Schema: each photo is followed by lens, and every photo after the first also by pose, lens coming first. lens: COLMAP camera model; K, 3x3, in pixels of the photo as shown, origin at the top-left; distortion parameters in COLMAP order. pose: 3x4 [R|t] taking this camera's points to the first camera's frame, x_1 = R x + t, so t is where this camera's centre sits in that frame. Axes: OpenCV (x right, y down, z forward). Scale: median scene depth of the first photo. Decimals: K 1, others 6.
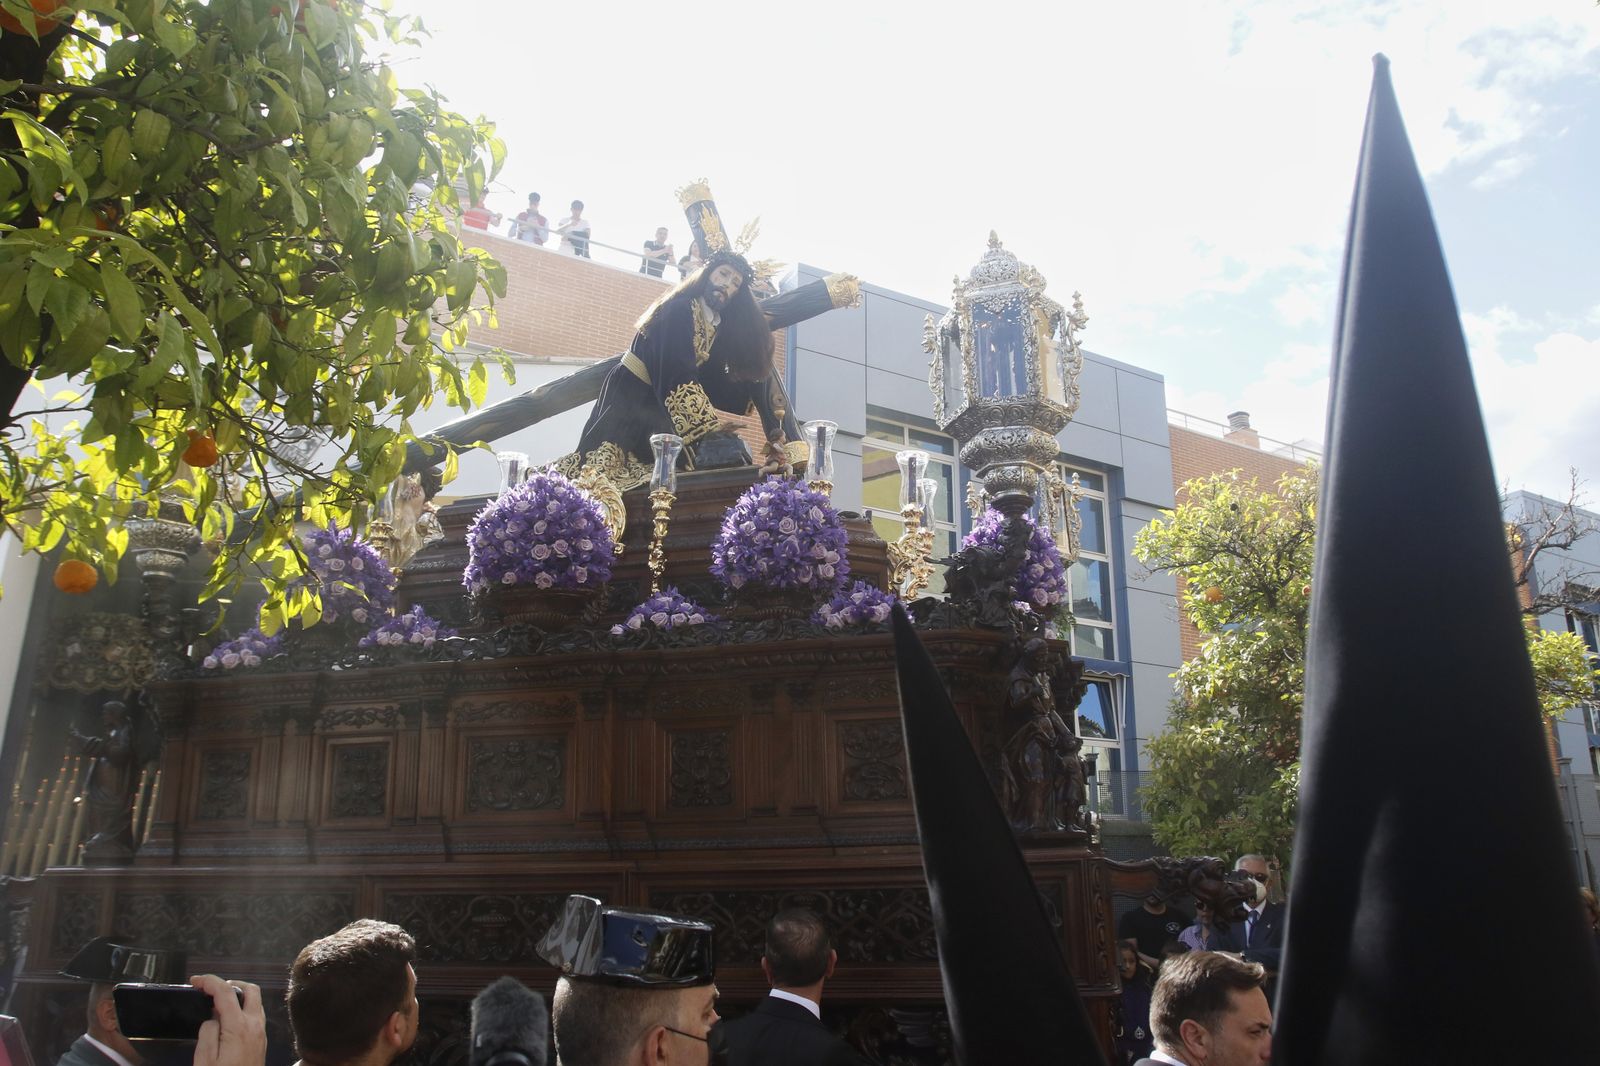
lens RADIAL K [[1190.8, 0, 800.0], [0, 1190.8, 533.0], [0, 0, 1]] dist [-0.109458, 0.071563]
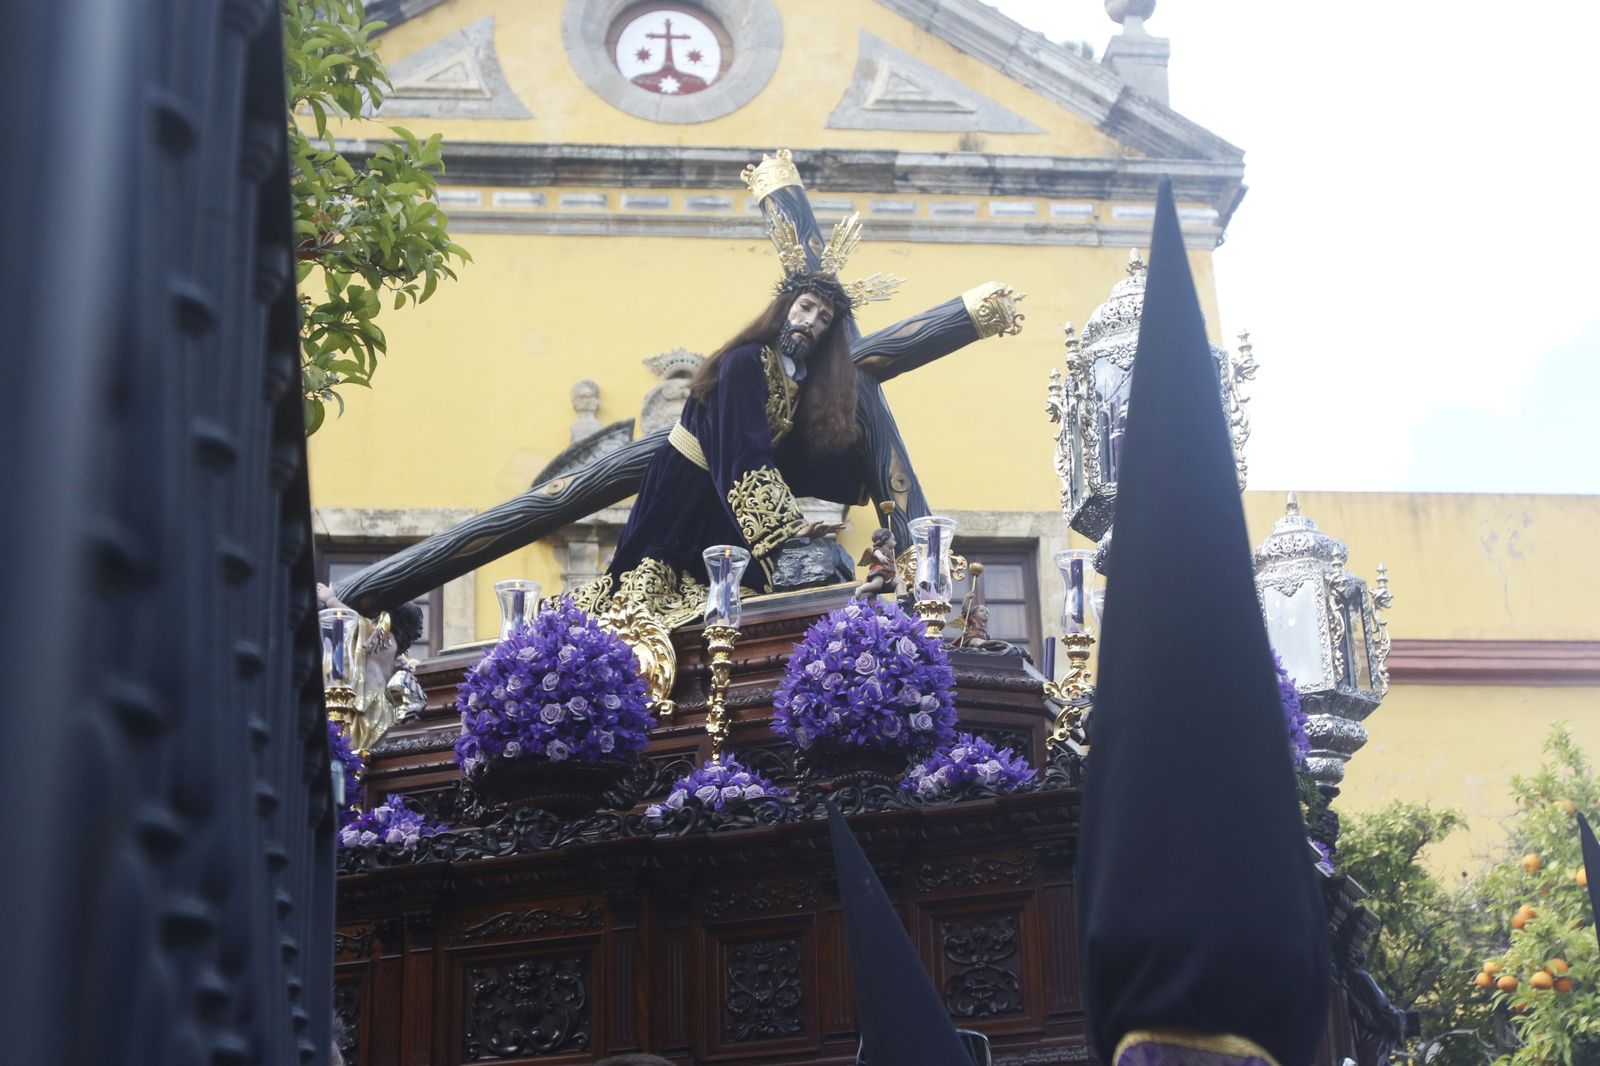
lens RADIAL K [[2611.2, 0, 800.0], [0, 2611.2, 533.0], [0, 0, 1]] dist [0.008789, -0.061240]
pose [[0.987739, -0.052567, -0.146999, 0.187448], [0.043172, 0.996859, -0.066389, 0.018357], [0.150028, 0.059229, 0.986906, -0.625688]]
